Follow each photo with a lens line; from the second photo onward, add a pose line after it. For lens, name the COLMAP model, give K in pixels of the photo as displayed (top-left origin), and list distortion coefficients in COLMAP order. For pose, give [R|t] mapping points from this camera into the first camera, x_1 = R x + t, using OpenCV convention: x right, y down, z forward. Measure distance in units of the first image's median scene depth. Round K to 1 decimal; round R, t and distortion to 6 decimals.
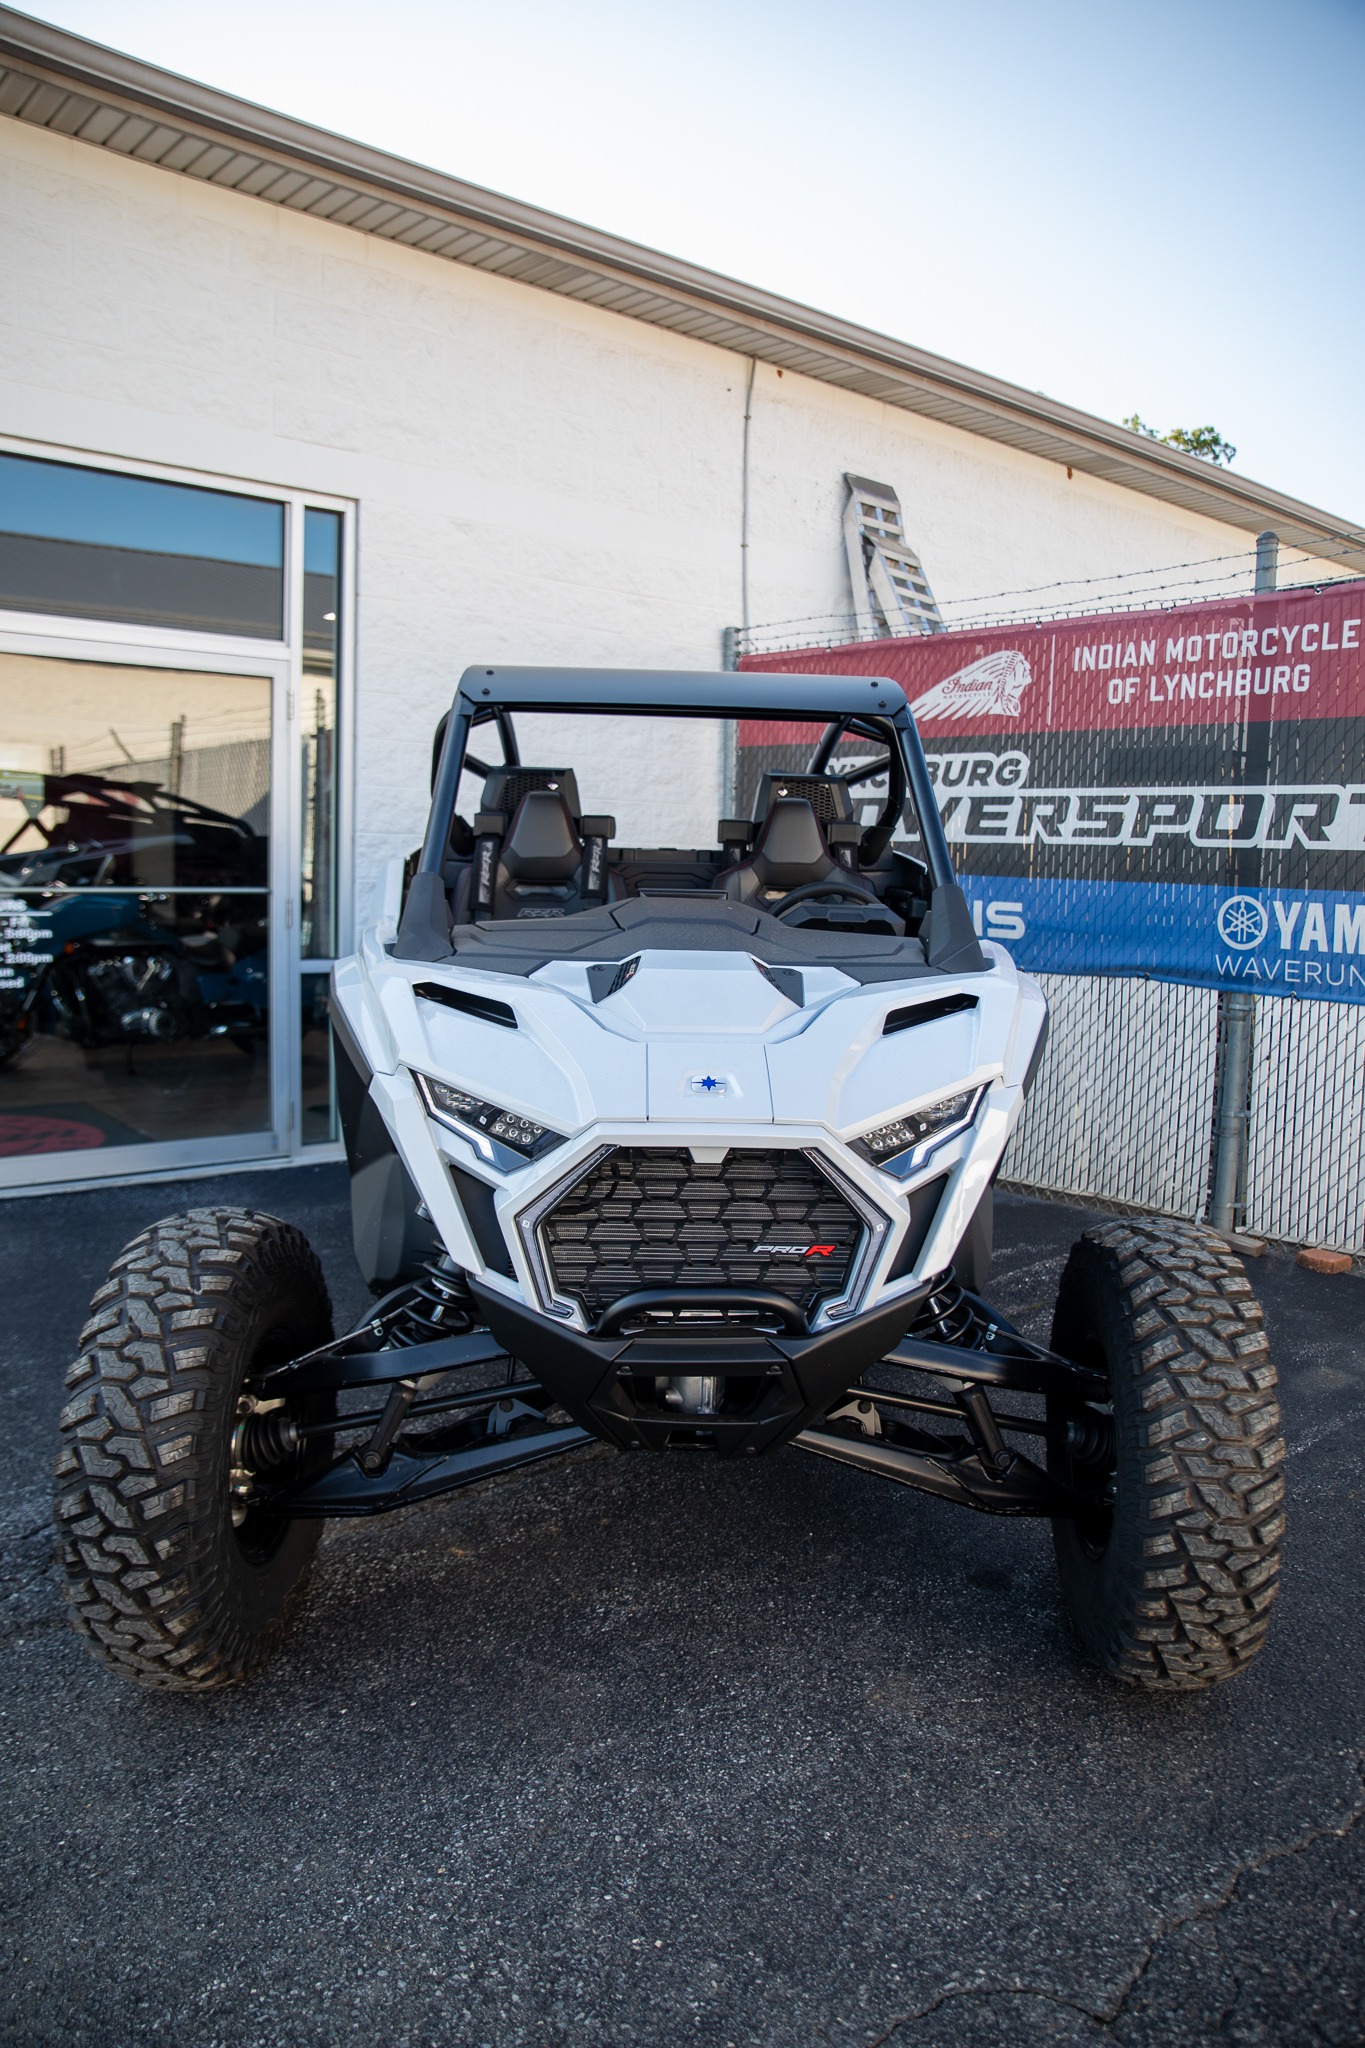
lens RADIAL K [[1363.4, 0, 682.5], [0, 1363.4, 1024.0], [0, 0, 1]] dist [-0.112651, 0.077088]
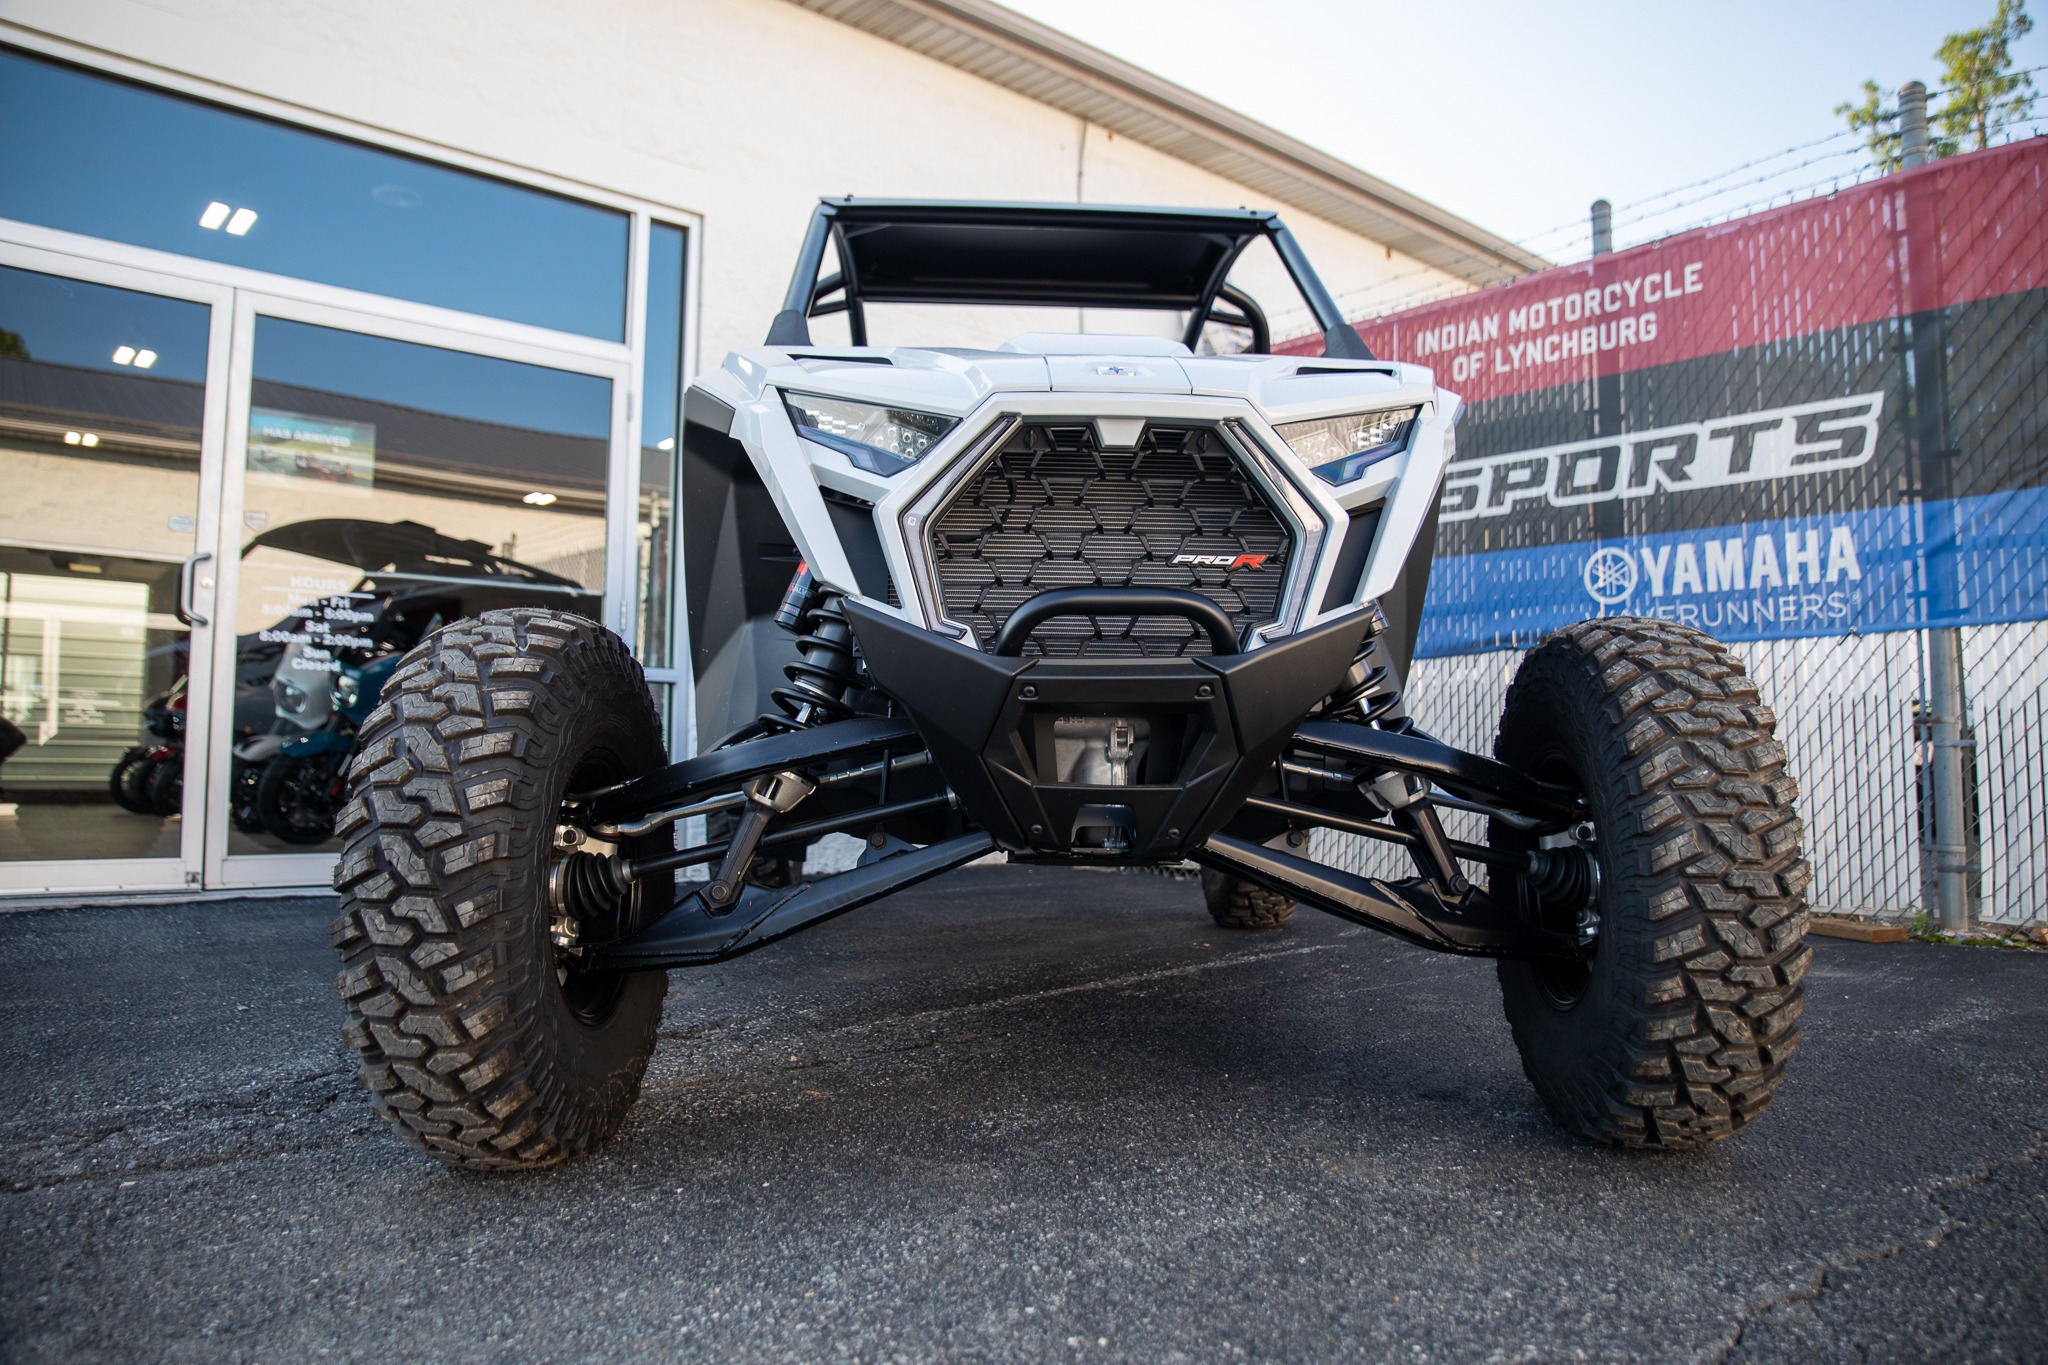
lens RADIAL K [[1363.4, 0, 1043.5], [0, 1363.4, 678.5], [0, 0, 1]] dist [-0.112651, 0.077088]
pose [[0.999446, -0.019652, 0.026846, -0.048159], [0.023949, 0.985065, -0.170506, 0.337180], [-0.023094, 0.171055, 0.984991, 0.136620]]
